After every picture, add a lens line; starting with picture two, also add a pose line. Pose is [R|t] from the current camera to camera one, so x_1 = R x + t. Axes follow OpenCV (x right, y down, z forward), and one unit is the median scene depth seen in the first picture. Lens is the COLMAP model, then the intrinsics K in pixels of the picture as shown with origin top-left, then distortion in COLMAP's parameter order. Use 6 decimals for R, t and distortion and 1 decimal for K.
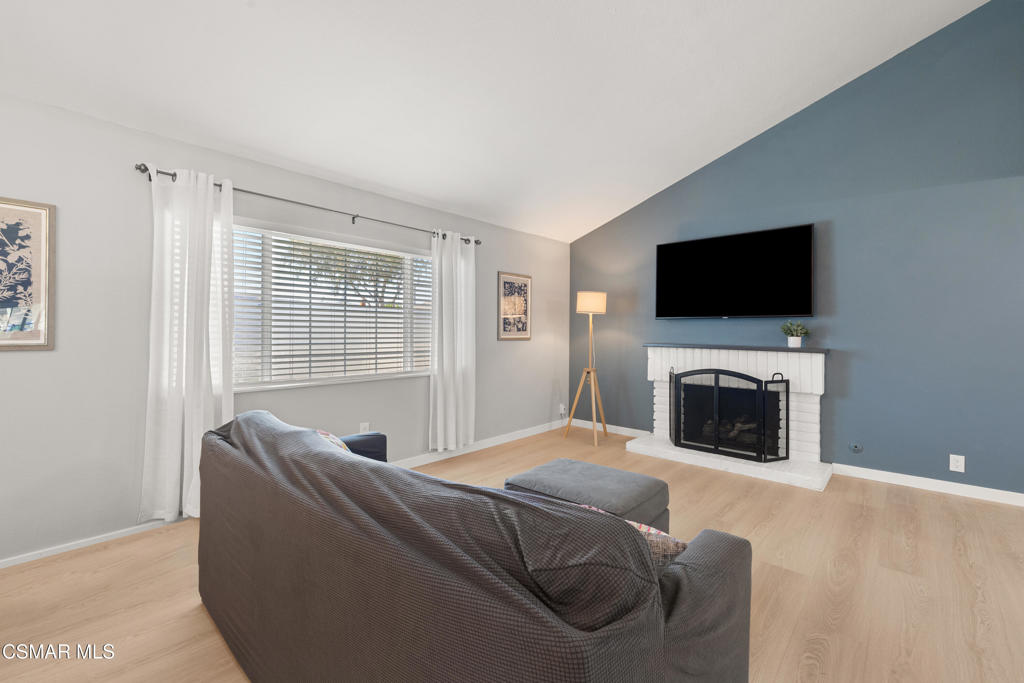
lens RADIAL K [[431.7, 0, 518.3], [0, 431.7, 326.9], [0, 0, 1]] dist [0.002512, -0.000532]
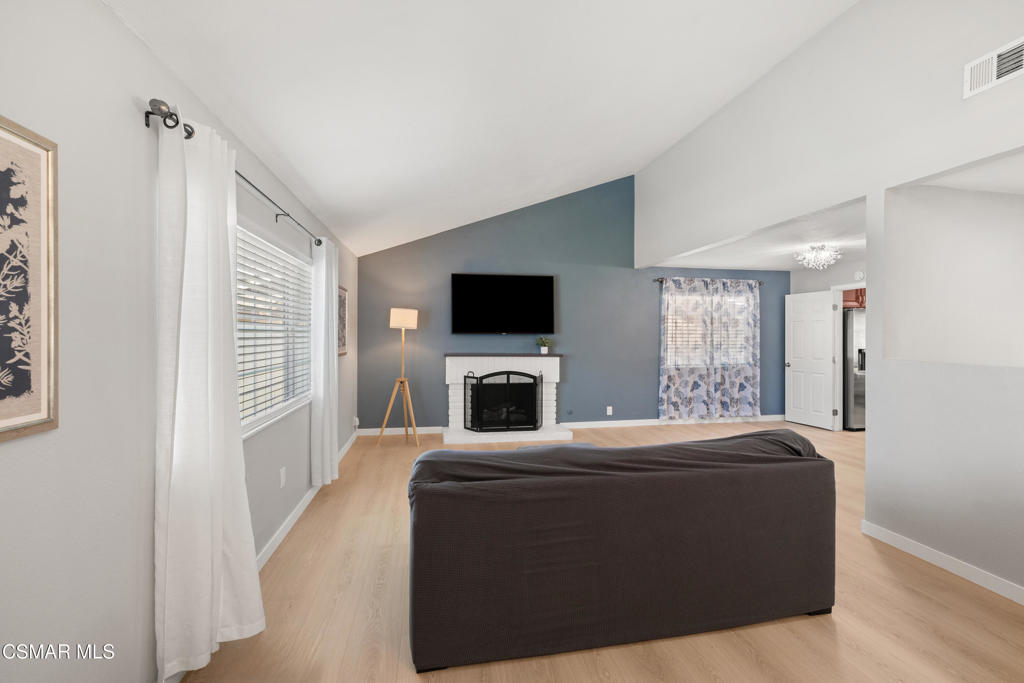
lens RADIAL K [[431.7, 0, 510.5], [0, 431.7, 338.3], [0, 0, 1]] dist [0.002512, -0.000532]
pose [[0.607171, -0.010885, 0.794497, -0.676102], [-0.010636, 0.999705, 0.021824, -0.040659], [-0.794500, -0.021701, 0.606876, 0.155120]]
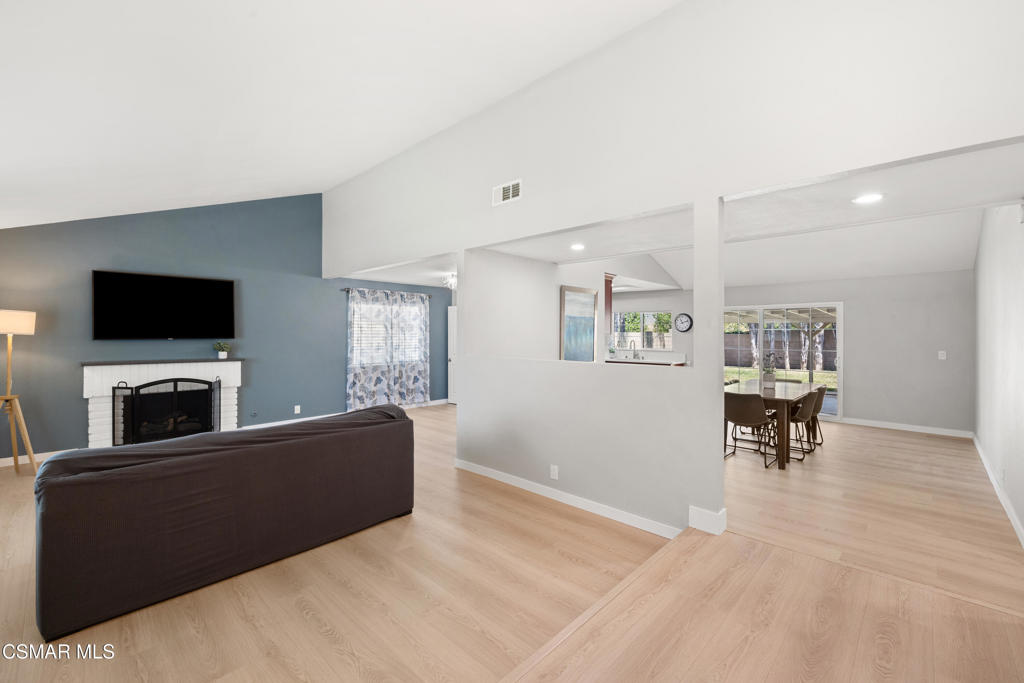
lens RADIAL K [[431.7, 0, 512.9], [0, 431.7, 333.8], [0, 0, 1]] dist [0.002512, -0.000532]
pose [[0.021890, -0.005156, 0.999747, -0.884228], [-0.013654, 0.999892, 0.005456, -0.063416], [-0.999667, -0.013770, 0.021817, -0.065812]]
